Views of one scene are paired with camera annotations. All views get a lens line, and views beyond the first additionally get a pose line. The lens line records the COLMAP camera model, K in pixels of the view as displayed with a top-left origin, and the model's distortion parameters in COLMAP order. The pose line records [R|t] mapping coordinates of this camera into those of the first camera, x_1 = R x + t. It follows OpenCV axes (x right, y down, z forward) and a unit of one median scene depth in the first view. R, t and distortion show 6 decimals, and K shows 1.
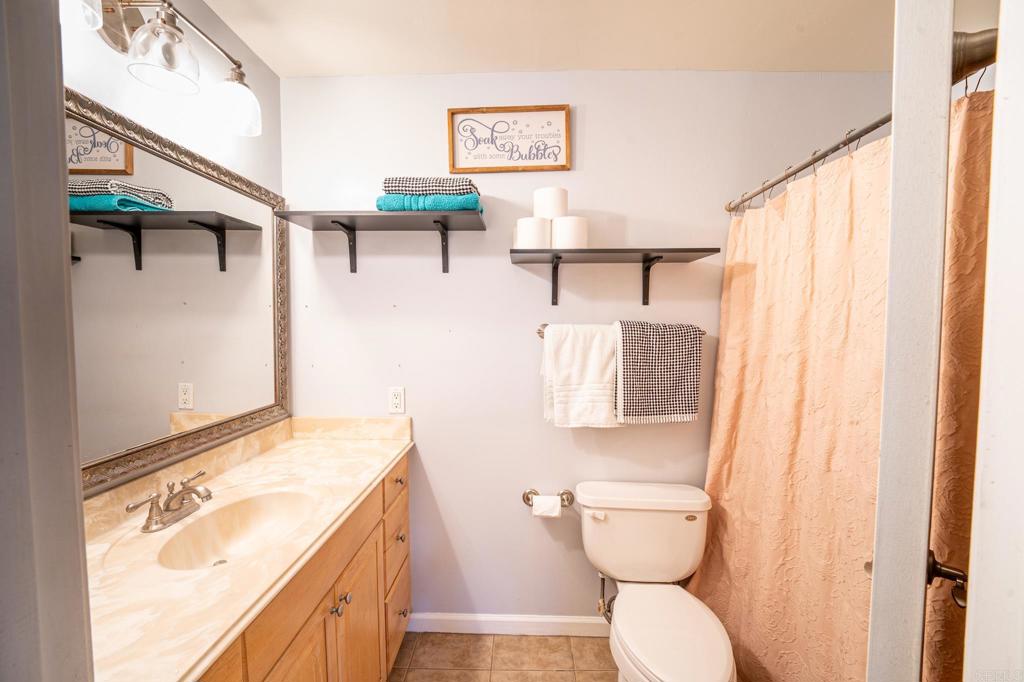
lens RADIAL K [[434.1, 0, 509.5], [0, 434.1, 343.4], [0, 0, 1]] dist [-0.002997, -0.000323]
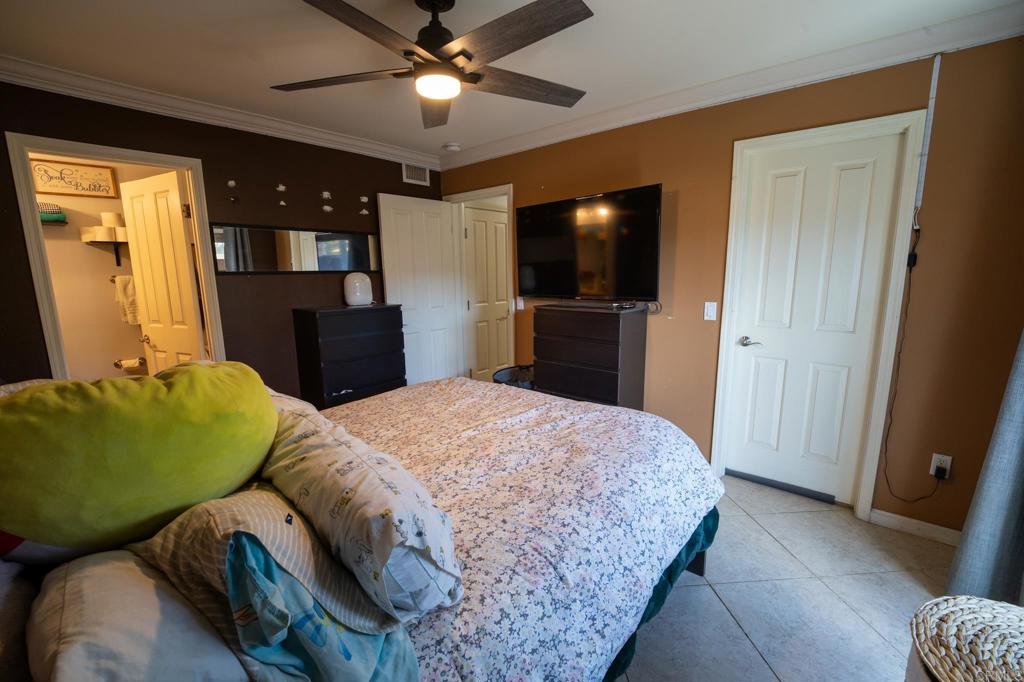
lens RADIAL K [[434.1, 0, 508.8], [0, 434.1, 339.6], [0, 0, 1]] dist [-0.002997, -0.000323]
pose [[0.599065, -0.137175, 0.788862, -0.454119], [0.044827, 0.989416, 0.138007, 0.054222], [-0.799444, -0.047313, 0.598874, -1.716472]]
